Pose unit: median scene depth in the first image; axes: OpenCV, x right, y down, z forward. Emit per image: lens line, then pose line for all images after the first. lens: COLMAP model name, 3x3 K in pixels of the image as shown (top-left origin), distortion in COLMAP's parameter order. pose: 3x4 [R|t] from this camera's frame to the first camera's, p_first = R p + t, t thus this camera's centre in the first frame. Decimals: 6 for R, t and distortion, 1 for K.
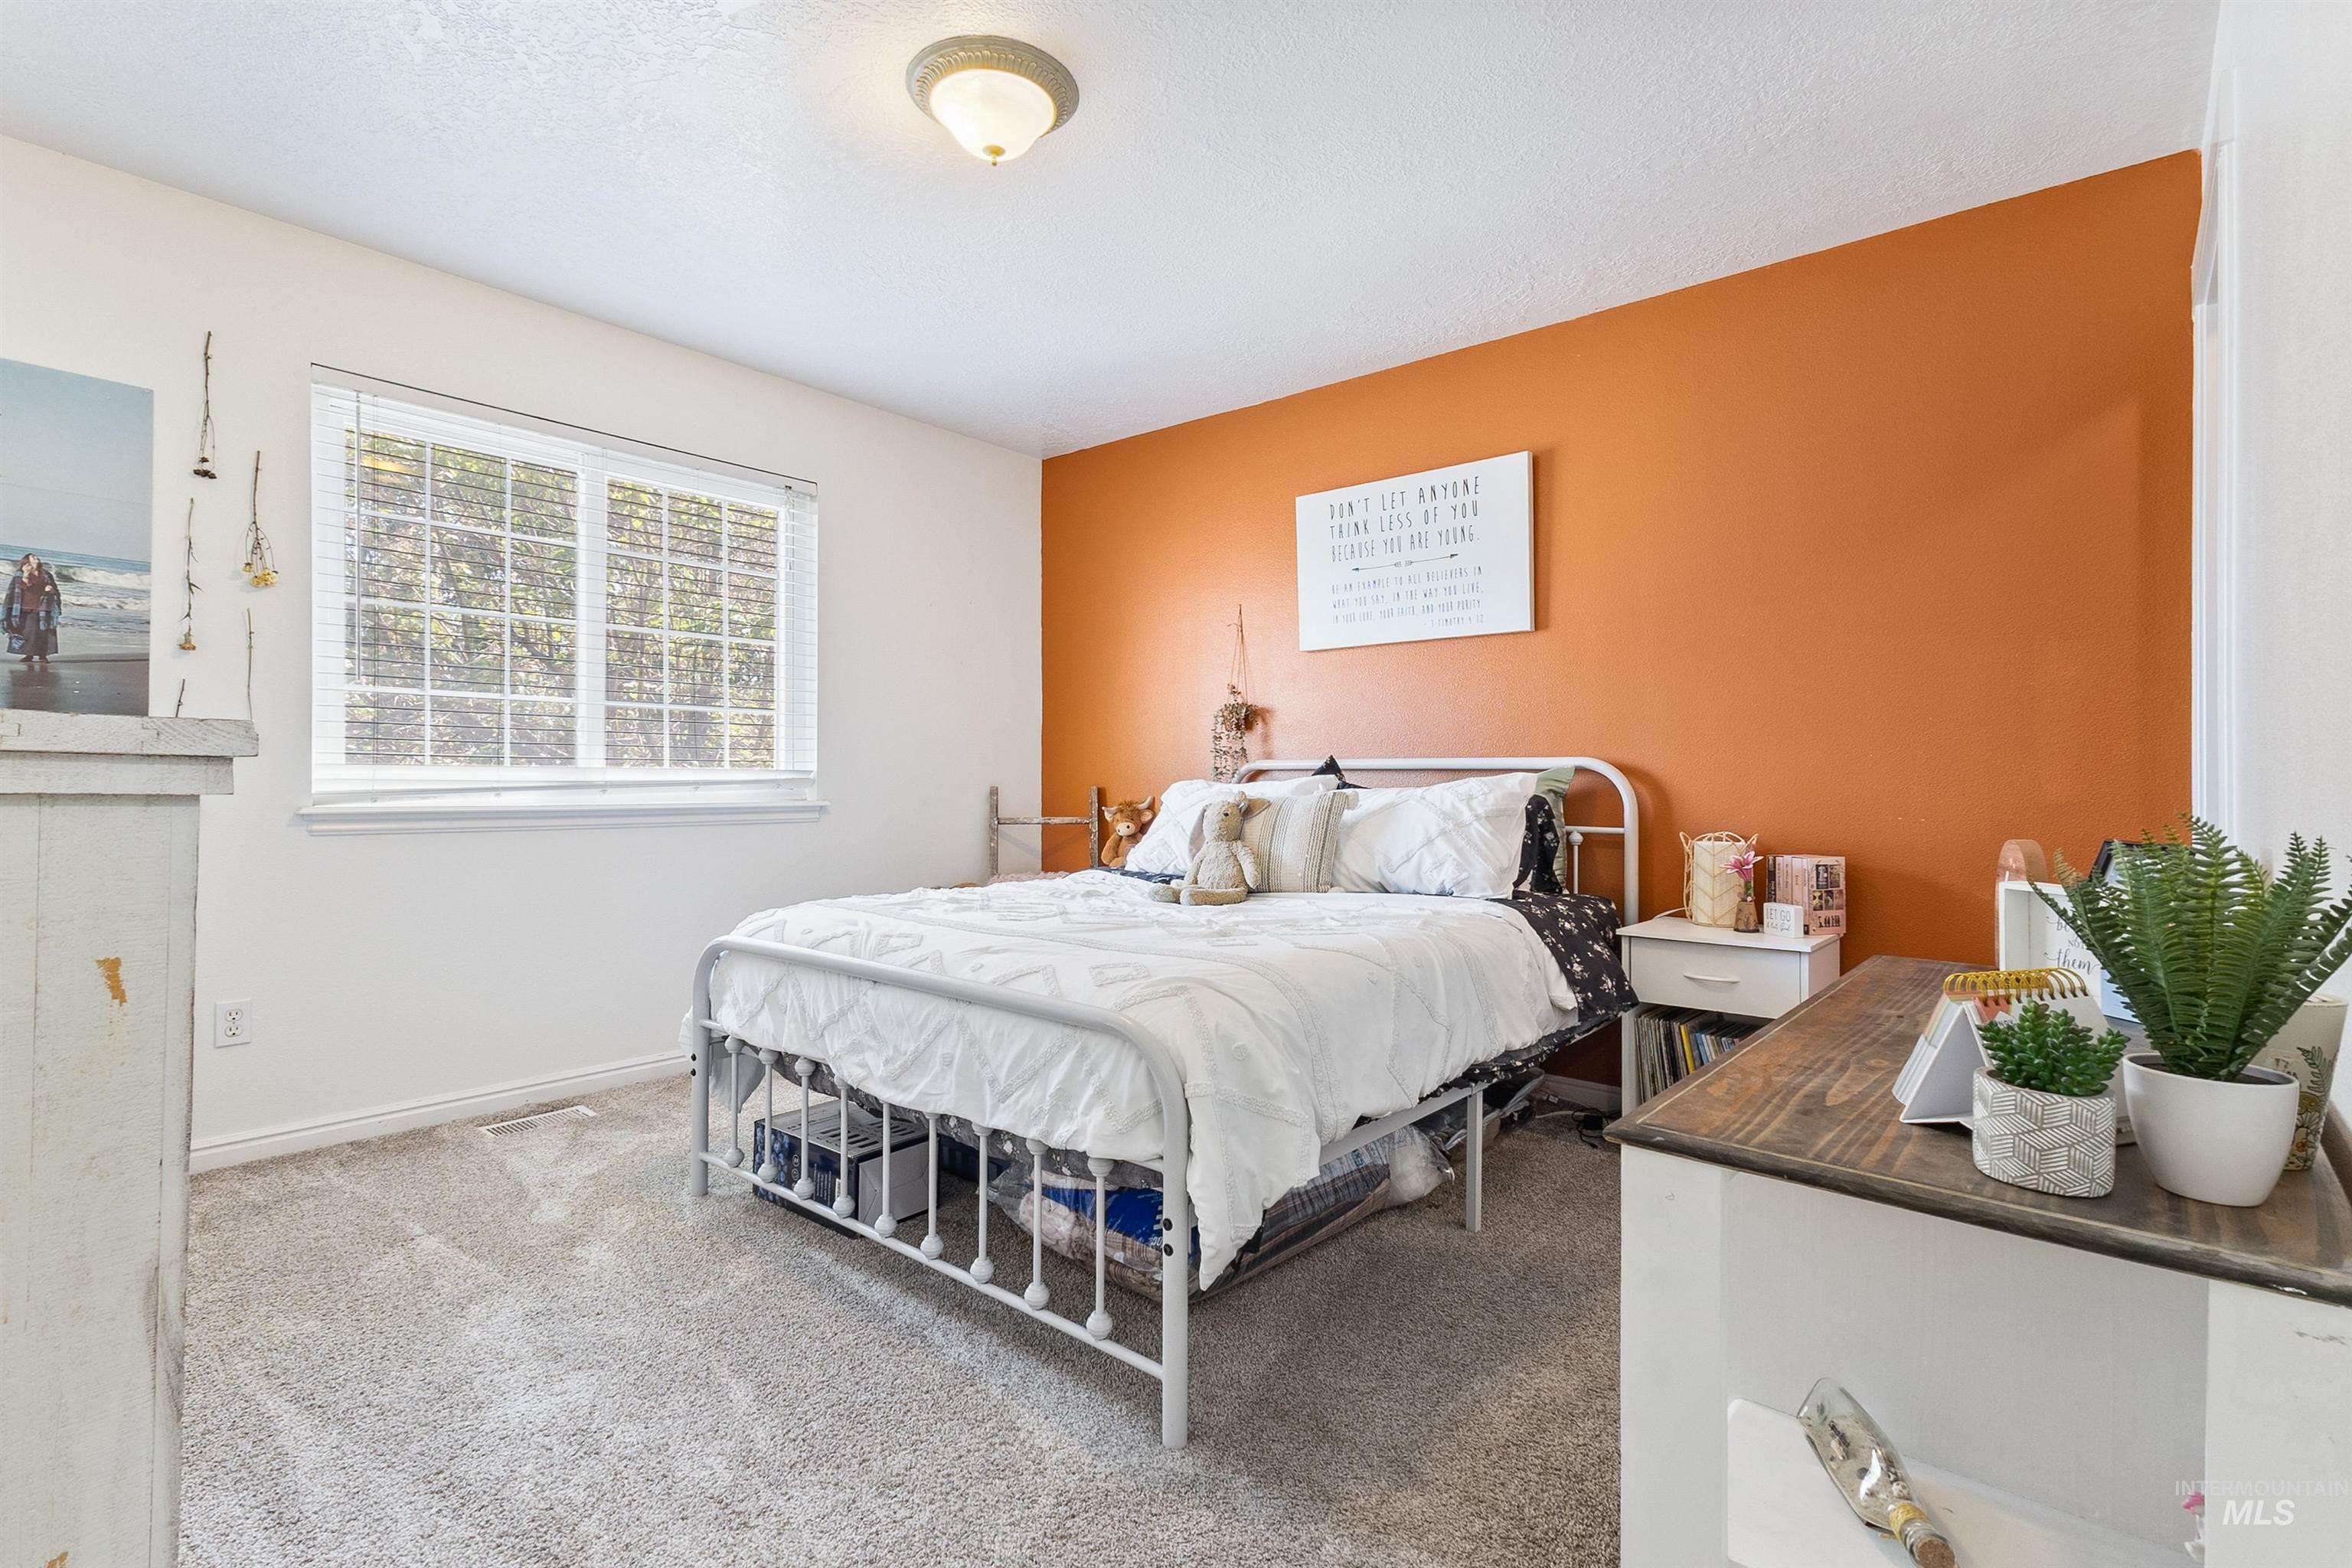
lens RADIAL K [[1091.2, 0, 1159.7], [0, 1091.2, 768.4], [0, 0, 1]] dist [0.000389, 0.000204]
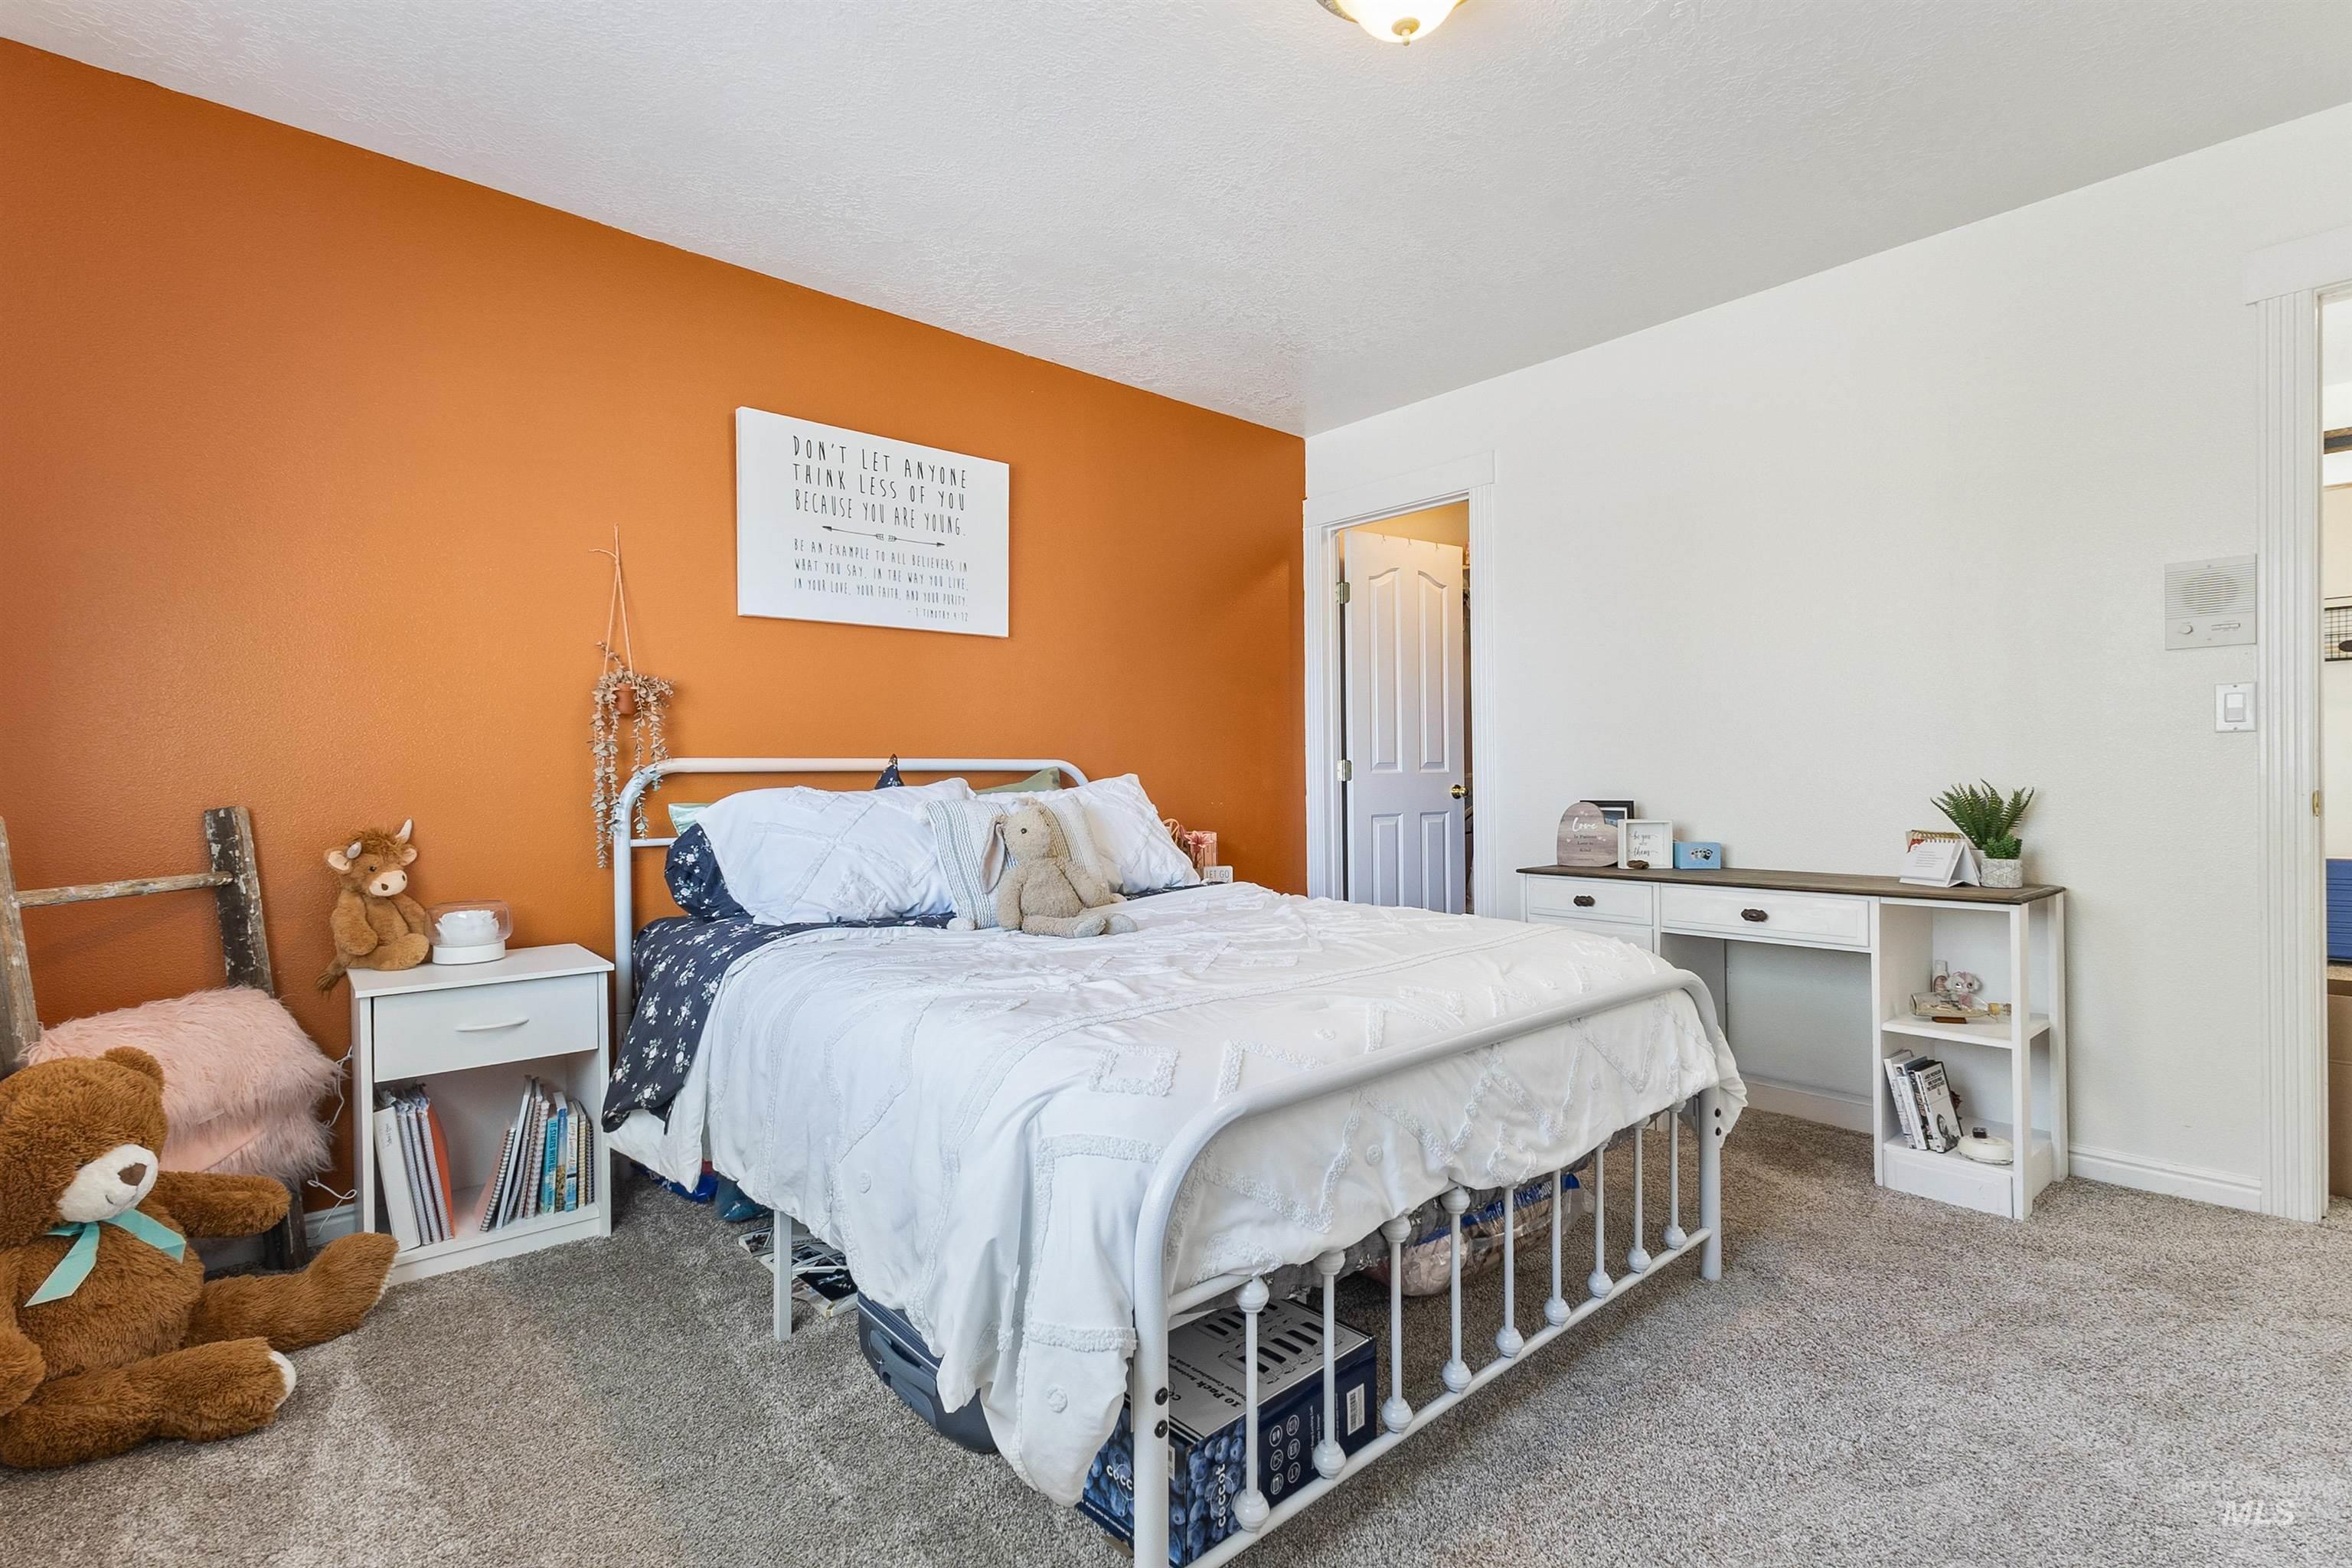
lens RADIAL K [[1091.2, 0, 1159.7], [0, 1091.2, 768.4], [0, 0, 1]] dist [0.000389, 0.000204]
pose [[0.127708, 0.005575, 0.991796, -0.620587], [0.007009, 0.999954, -0.006523, 0.005043], [-0.991787, 0.007784, 0.127663, 0.675874]]
